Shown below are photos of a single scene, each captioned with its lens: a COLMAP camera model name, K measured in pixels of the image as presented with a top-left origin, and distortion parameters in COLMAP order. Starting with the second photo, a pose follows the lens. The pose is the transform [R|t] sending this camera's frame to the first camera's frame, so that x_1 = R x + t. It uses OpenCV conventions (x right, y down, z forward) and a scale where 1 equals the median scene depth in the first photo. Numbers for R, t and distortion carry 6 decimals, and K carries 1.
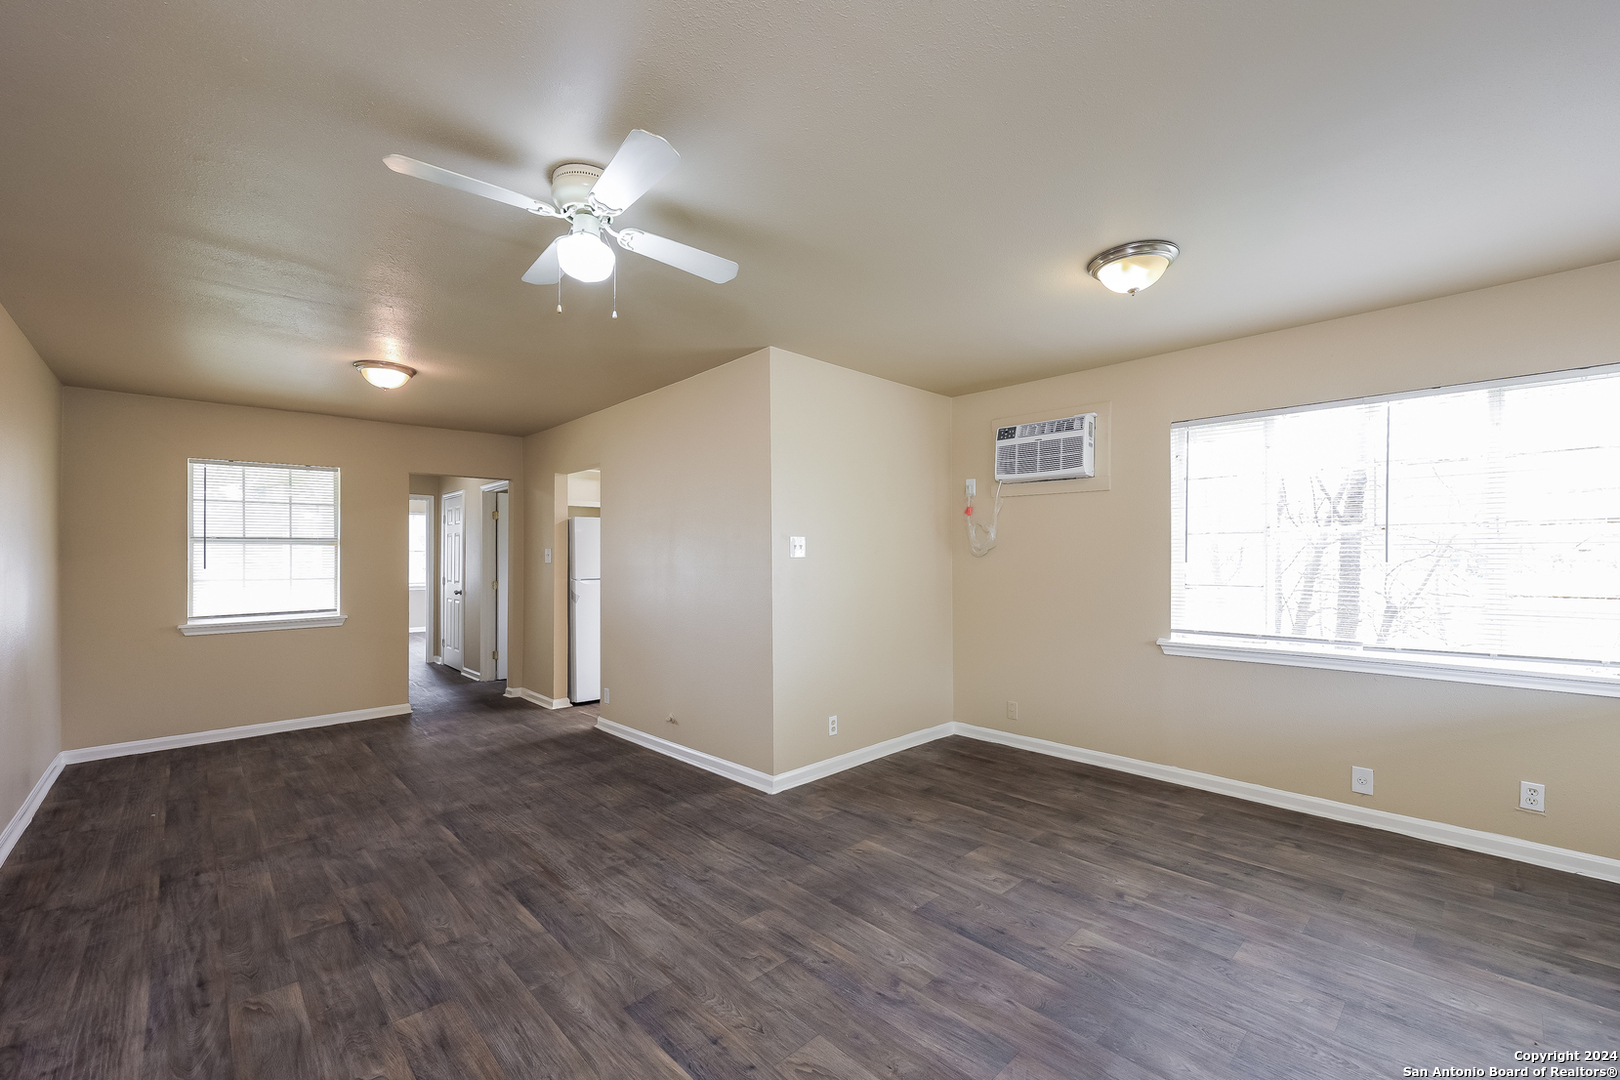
lens RADIAL K [[659.0, 0, 808.7], [0, 659.0, 558.2], [0, 0, 1]] dist [-0.000039, 0.000475]
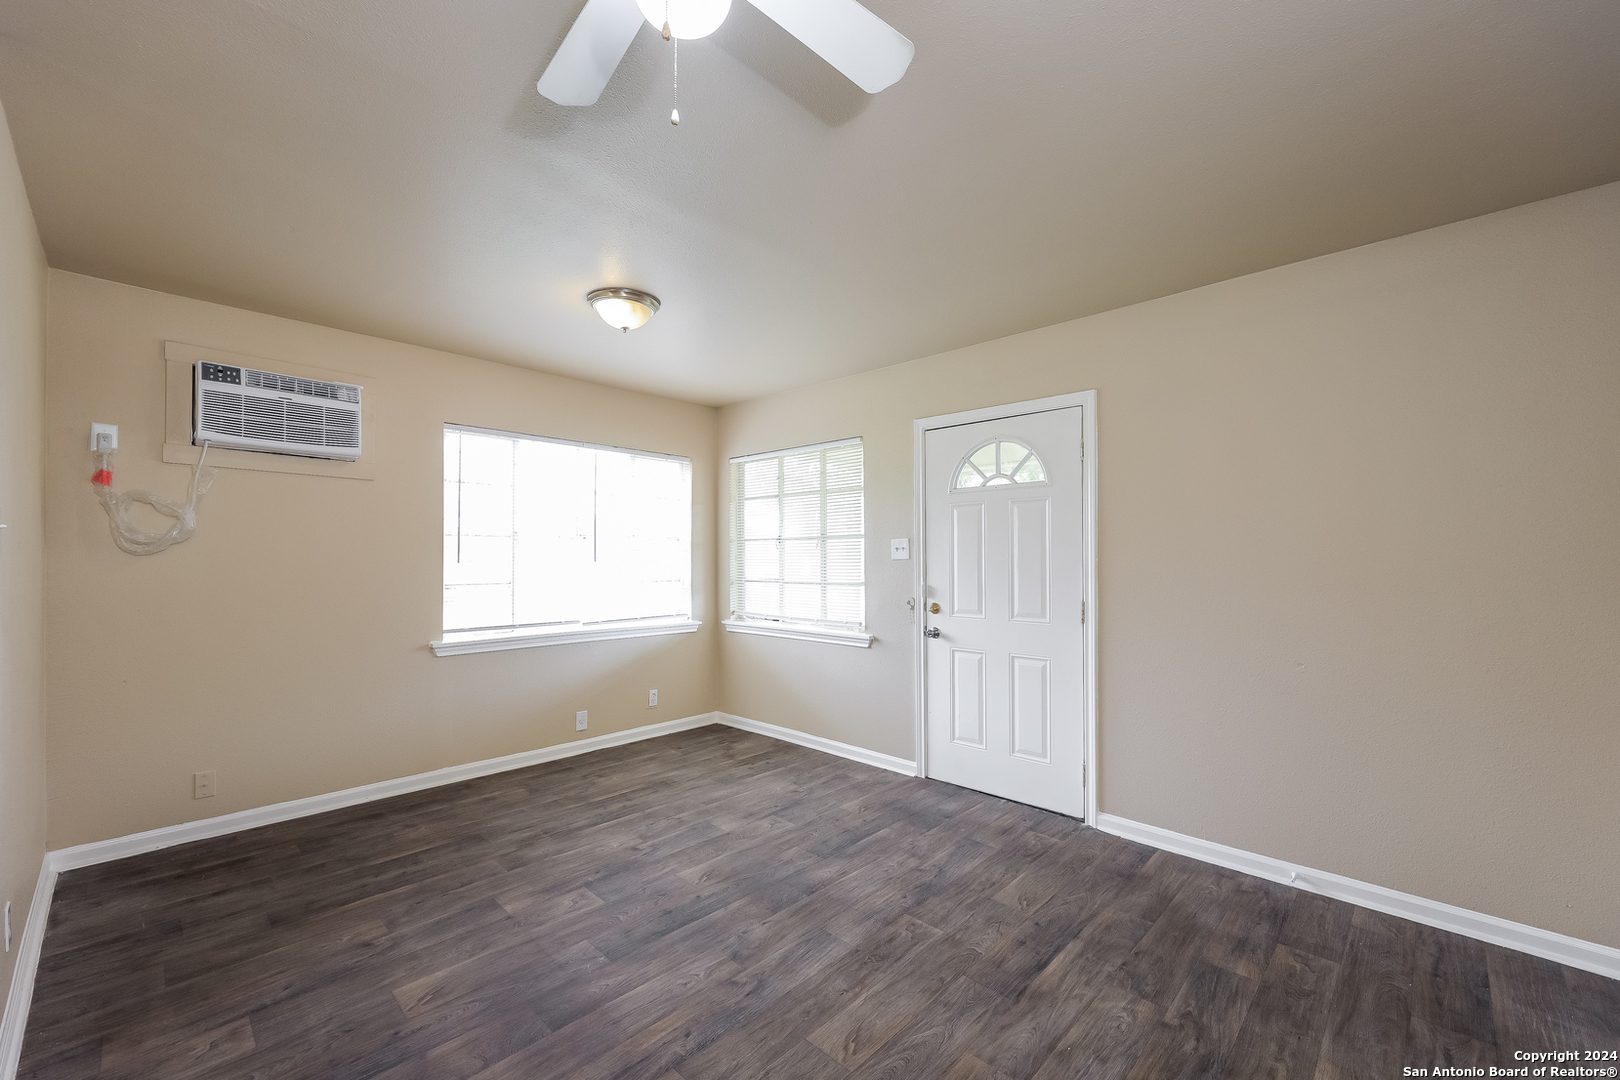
lens RADIAL K [[656.7, 0, 810.1], [0, 656.7, 552.6], [0, 0, 1]] dist [0.008399, -0.000094]
pose [[-0.042459, 0.011862, 0.999028, -0.627484], [-0.003149, 0.999923, -0.012006, 0.001853], [-0.999093, -0.003656, -0.042419, 0.660204]]
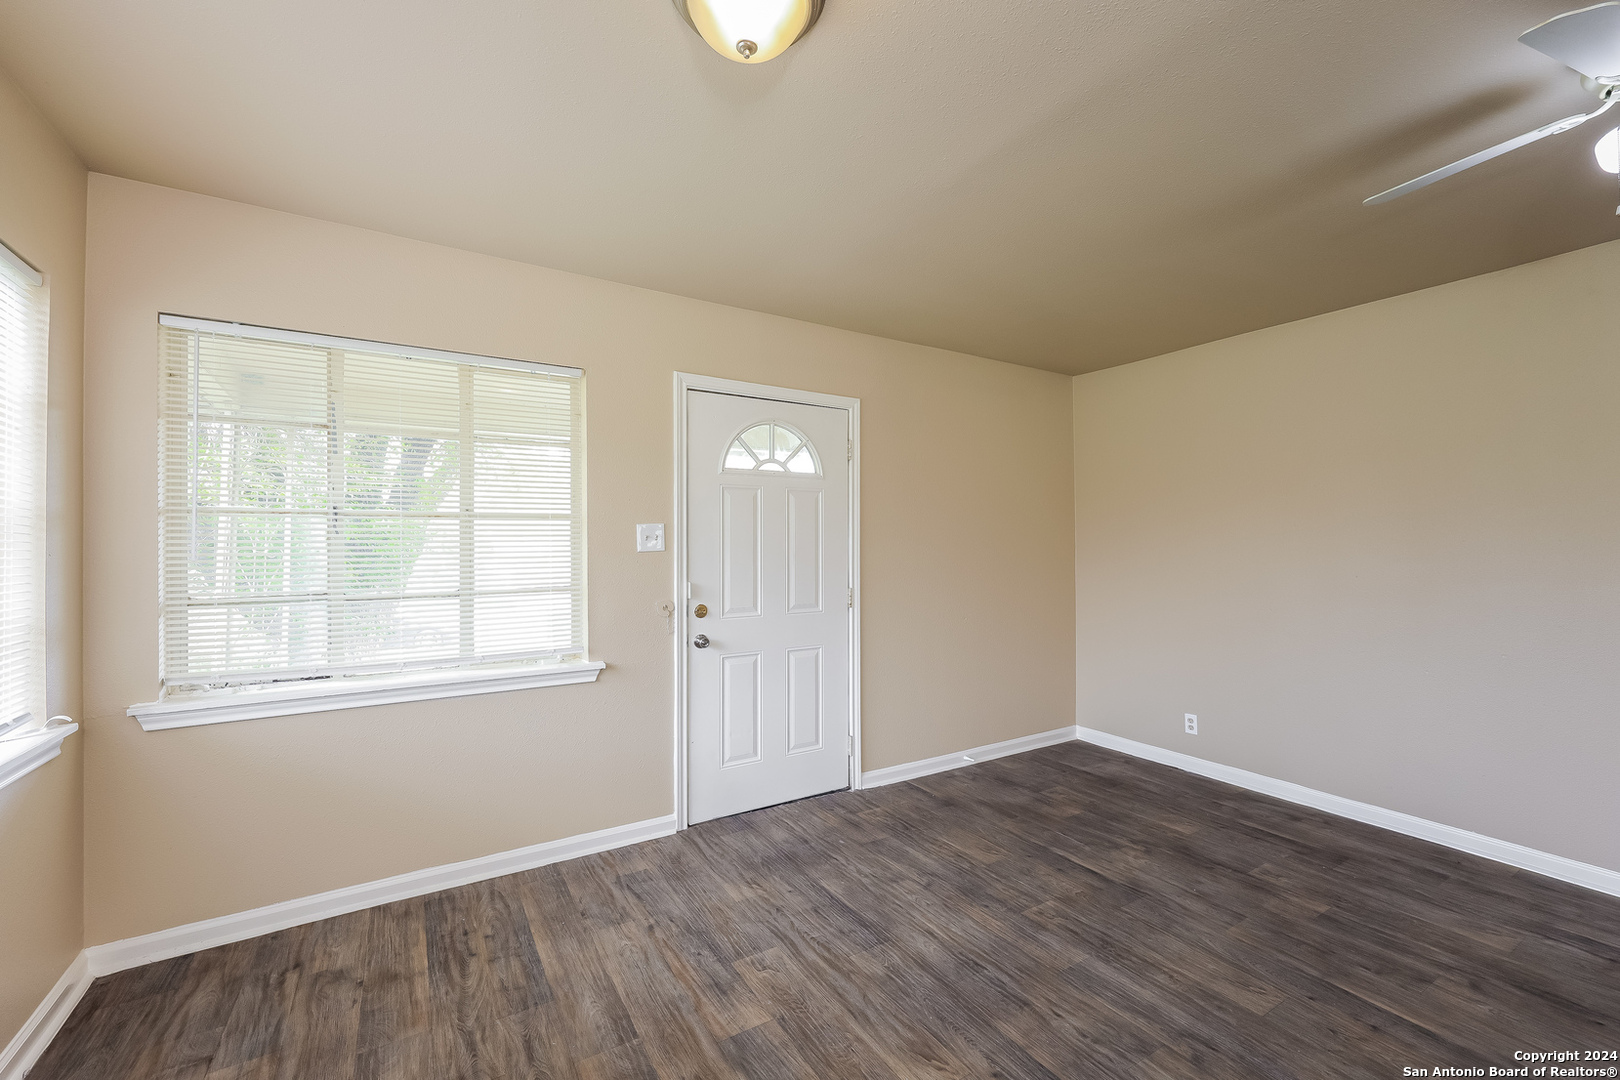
lens RADIAL K [[653.3, 0, 800.4], [0, 653.3, 538.6], [0, 0, 1]] dist [0.003680, 0.000313]
pose [[-0.976737, 0.007724, 0.214303, 0.313530], [0.004633, 0.999878, -0.014922, -0.004978], [-0.214392, -0.013582, -0.976653, 1.374492]]
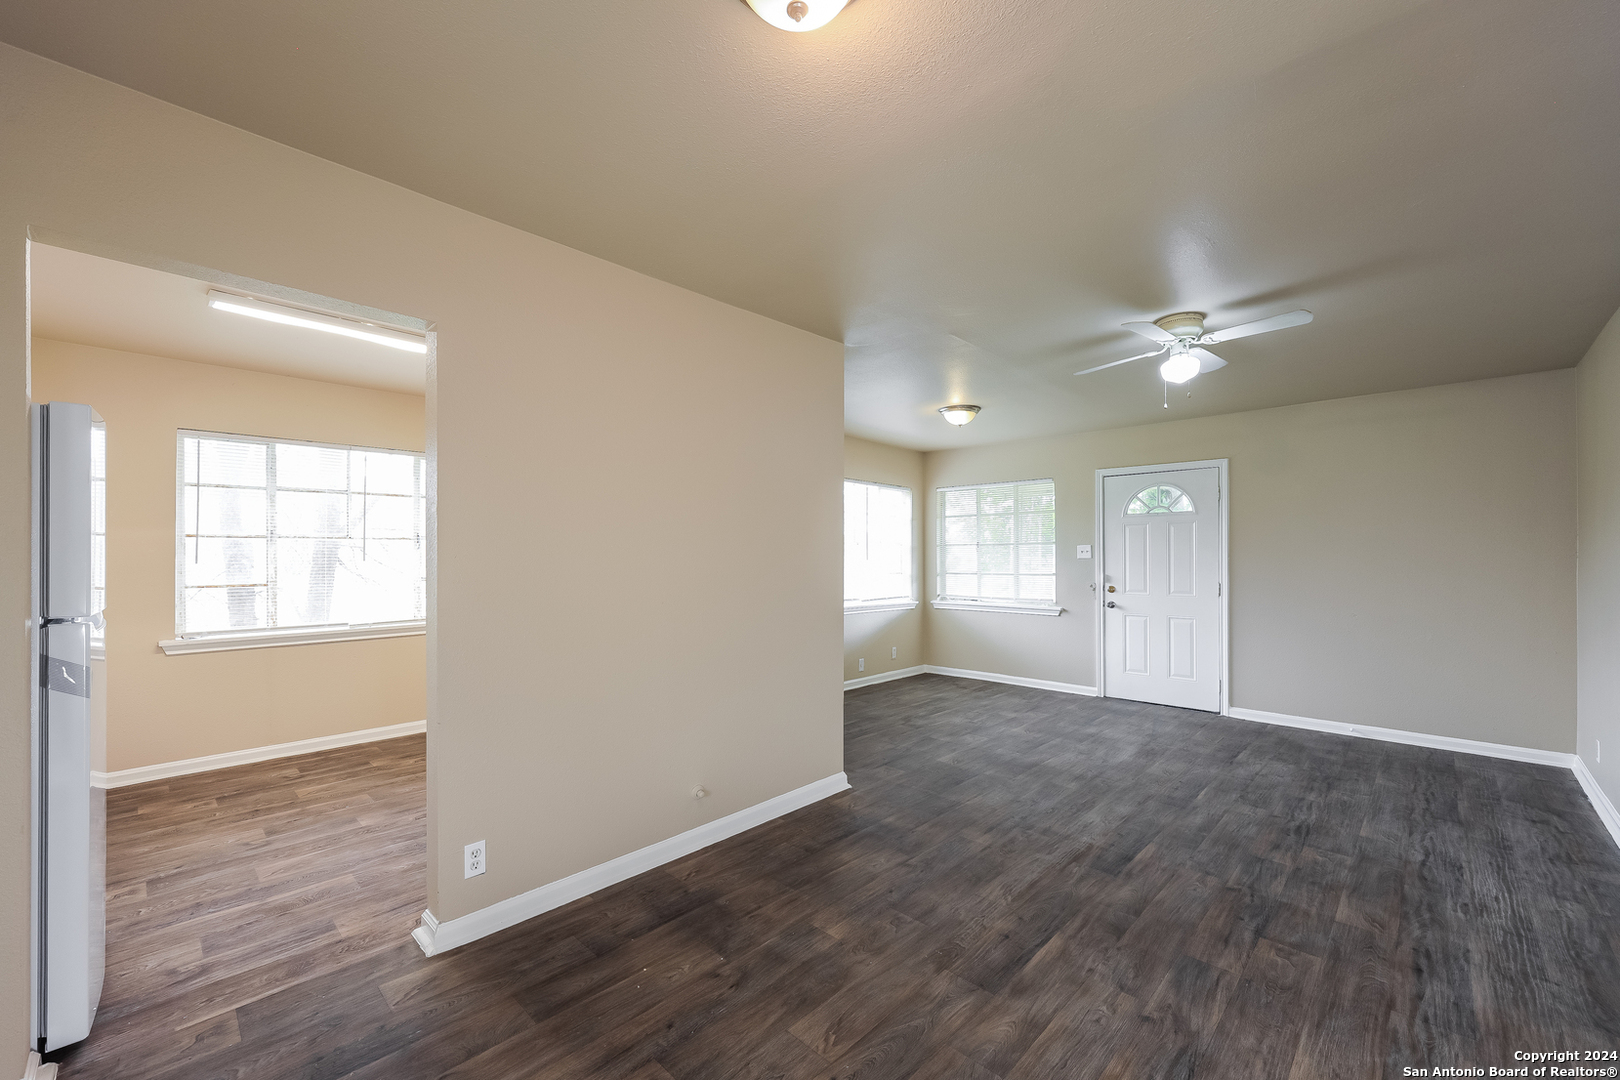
lens RADIAL K [[643.8, 0, 807.7], [0, 643.8, 558.5], [0, 0, 1]] dist [0.000073, 0.004539]
pose [[-0.038505, 0.002800, 0.999254, -1.345868], [-0.004632, 0.999985, -0.002980, 0.009093], [-0.999248, -0.004743, -0.038491, 1.414526]]
